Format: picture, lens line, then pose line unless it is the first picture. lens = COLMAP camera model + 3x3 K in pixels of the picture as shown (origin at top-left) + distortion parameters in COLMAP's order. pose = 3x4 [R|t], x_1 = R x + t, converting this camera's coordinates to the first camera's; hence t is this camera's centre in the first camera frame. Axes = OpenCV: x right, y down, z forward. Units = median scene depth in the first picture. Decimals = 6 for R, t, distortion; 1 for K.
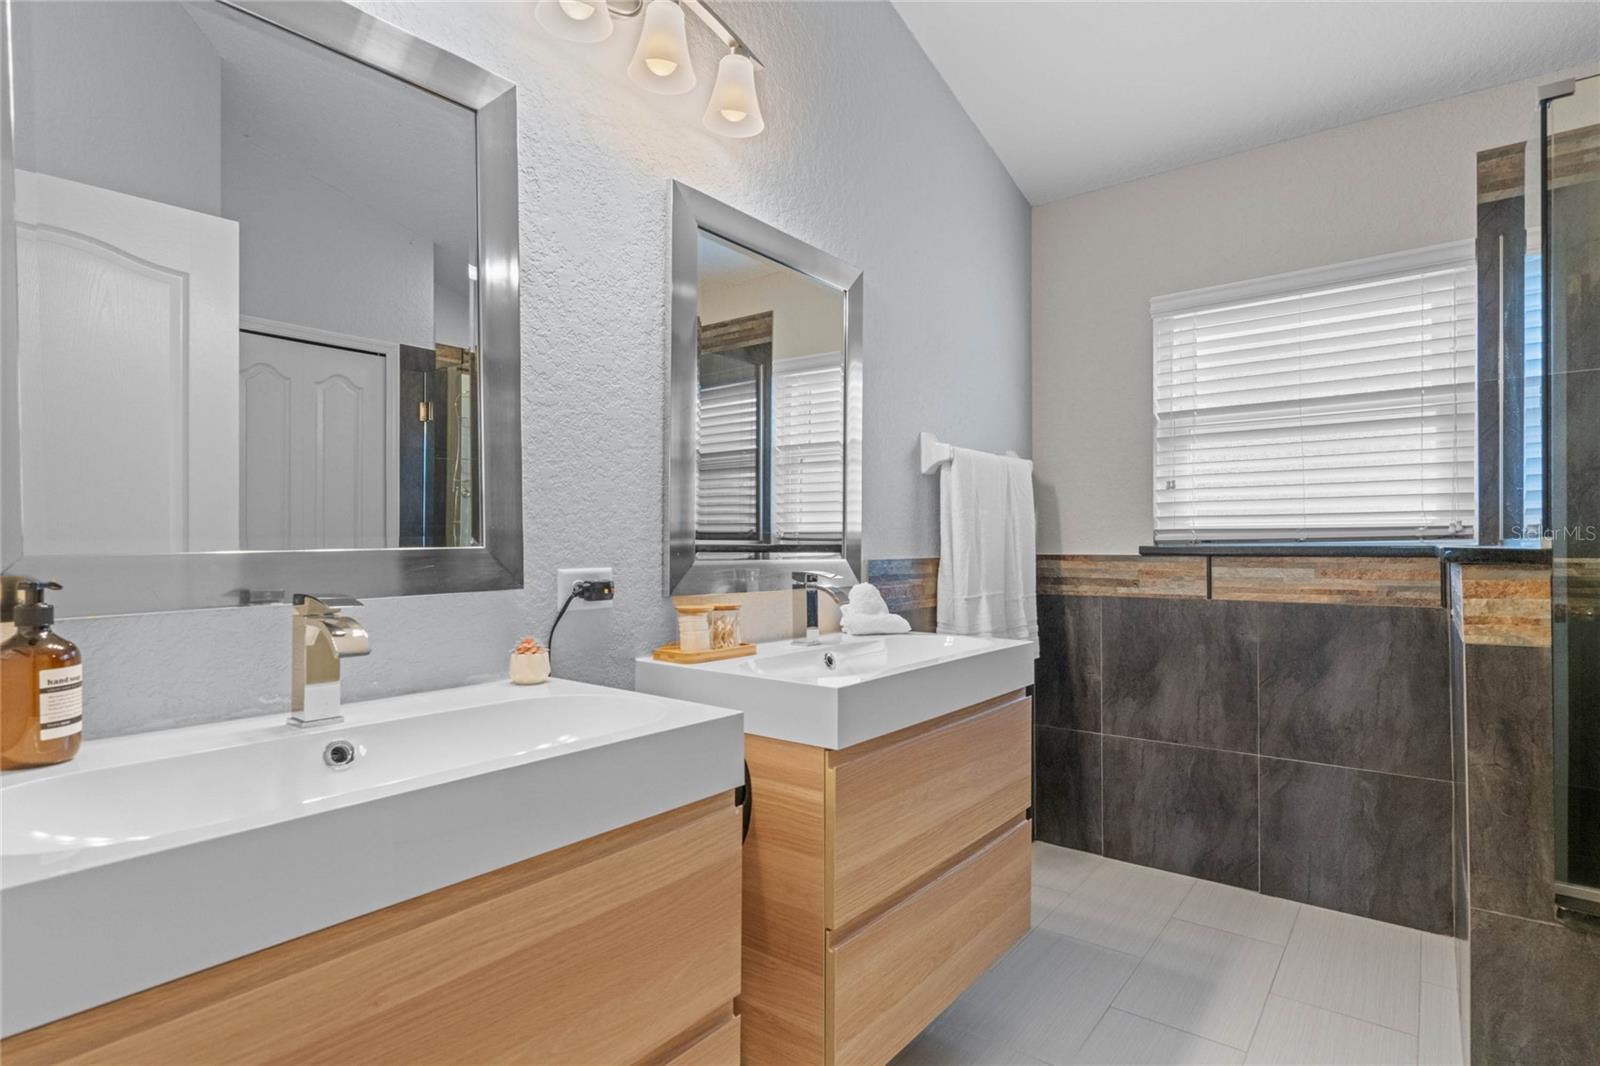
lens RADIAL K [[819.2, 0, 798.8], [0, 819.2, 536.9], [0, 0, 1]] dist [0.000850, 0.000145]
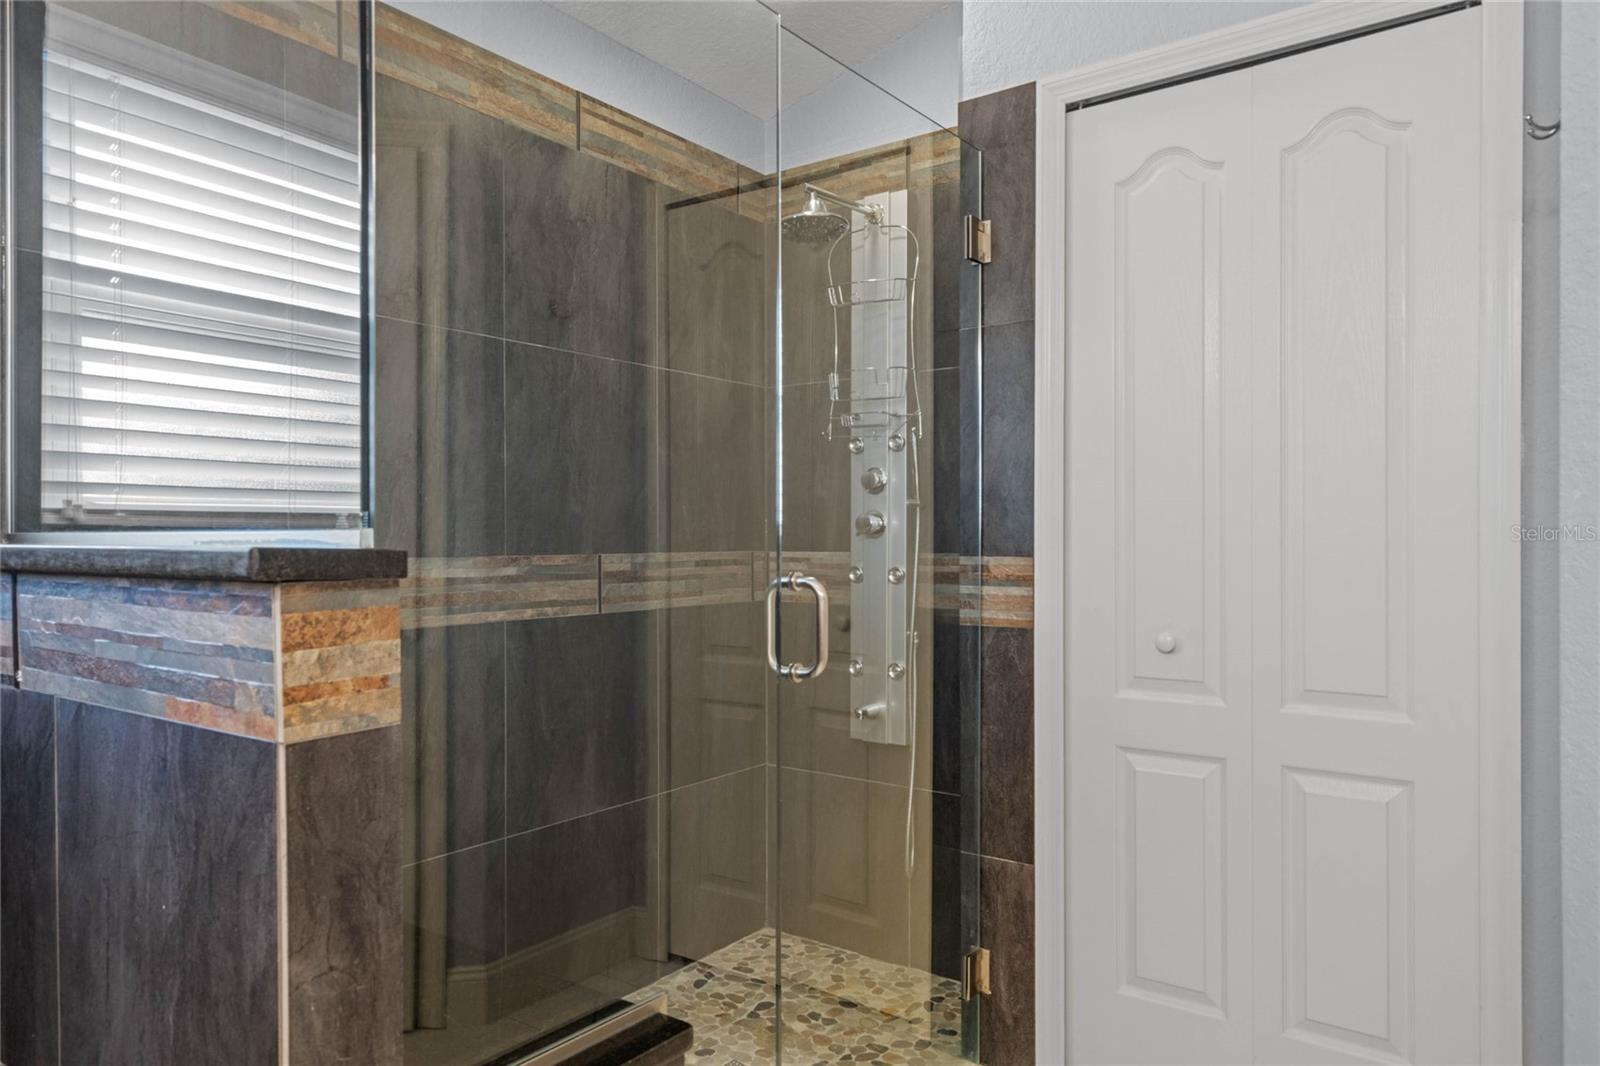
lens RADIAL K [[1066.8, 0, 798.8], [0, 1066.8, 536.7], [0, 0, 1]] dist [0.000940, 0.000432]
pose [[-0.027239, 0.002560, 0.999626, 0.173839], [-0.004980, 0.999984, -0.002696, 0.006831], [-0.999617, -0.005052, -0.027226, 0.728010]]
